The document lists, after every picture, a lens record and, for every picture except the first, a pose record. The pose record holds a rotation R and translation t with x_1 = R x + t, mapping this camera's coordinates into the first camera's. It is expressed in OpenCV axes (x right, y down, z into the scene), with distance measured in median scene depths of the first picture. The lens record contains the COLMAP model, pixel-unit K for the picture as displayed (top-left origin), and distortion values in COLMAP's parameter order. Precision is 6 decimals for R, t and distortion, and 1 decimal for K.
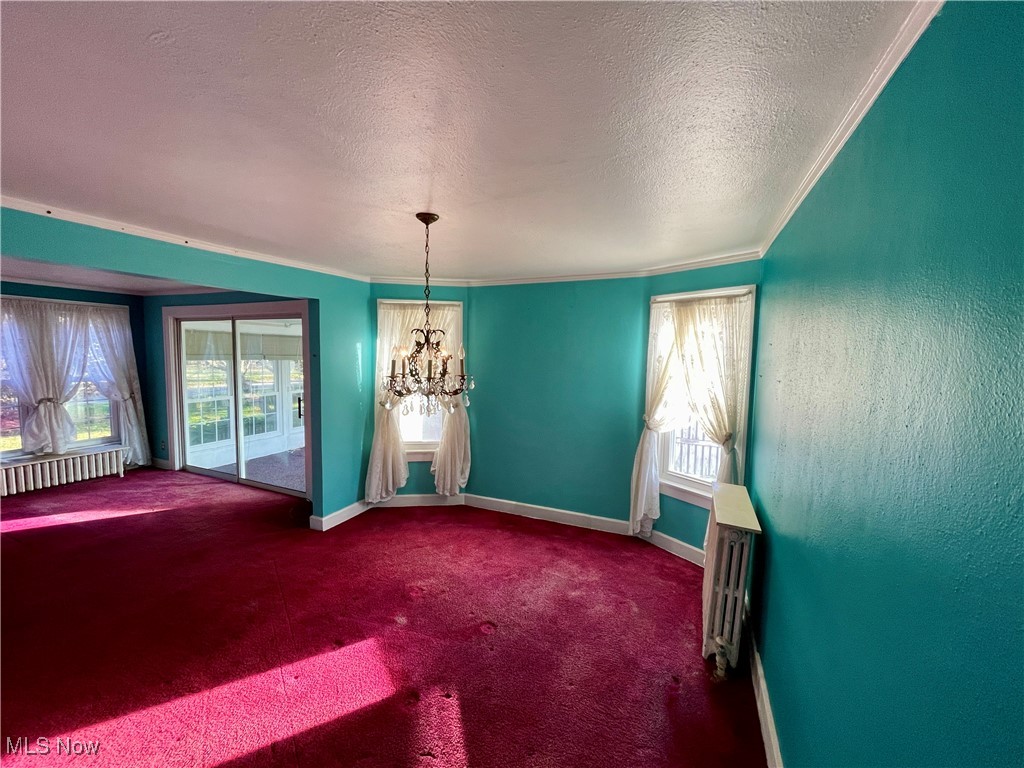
lens RADIAL K [[414.5, 0, 509.6], [0, 414.5, 389.7], [0, 0, 1]] dist [-0.001352, 0.000221]
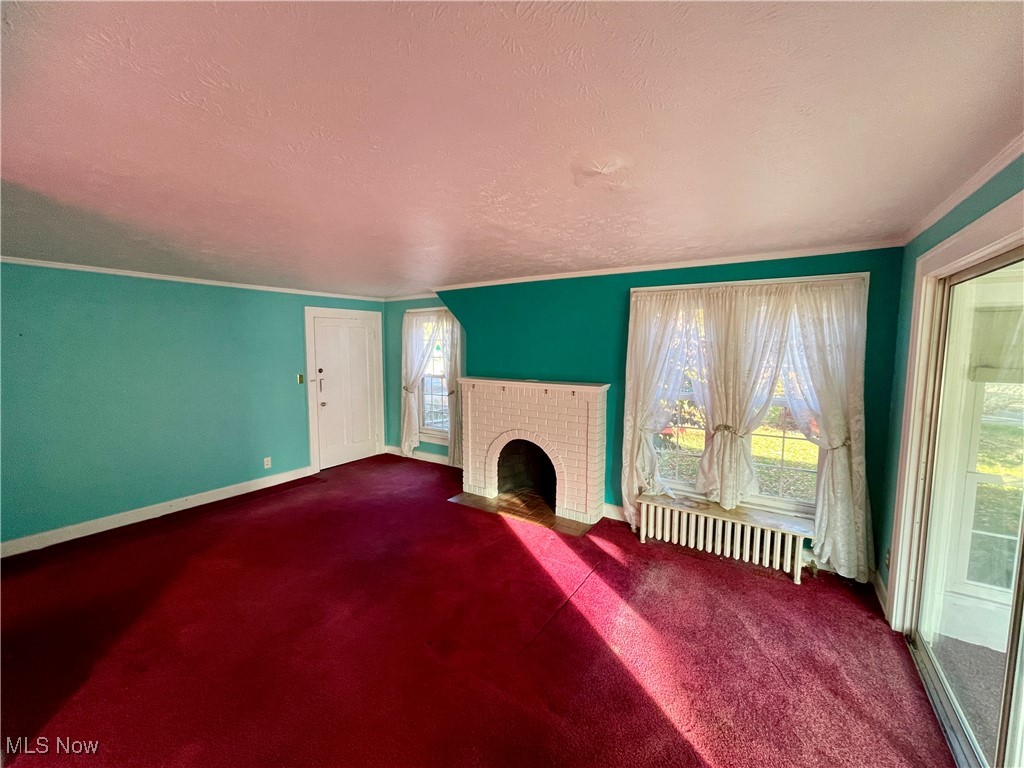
lens RADIAL K [[414.5, 0, 513.9], [0, 414.5, 383.1], [0, 0, 1]] dist [-0.001352, 0.000221]
pose [[-0.145817, 0.063558, -0.987268, -0.367692], [-0.095778, 0.992340, 0.078030, -0.067449], [0.984664, 0.105937, -0.138612, 0.712060]]
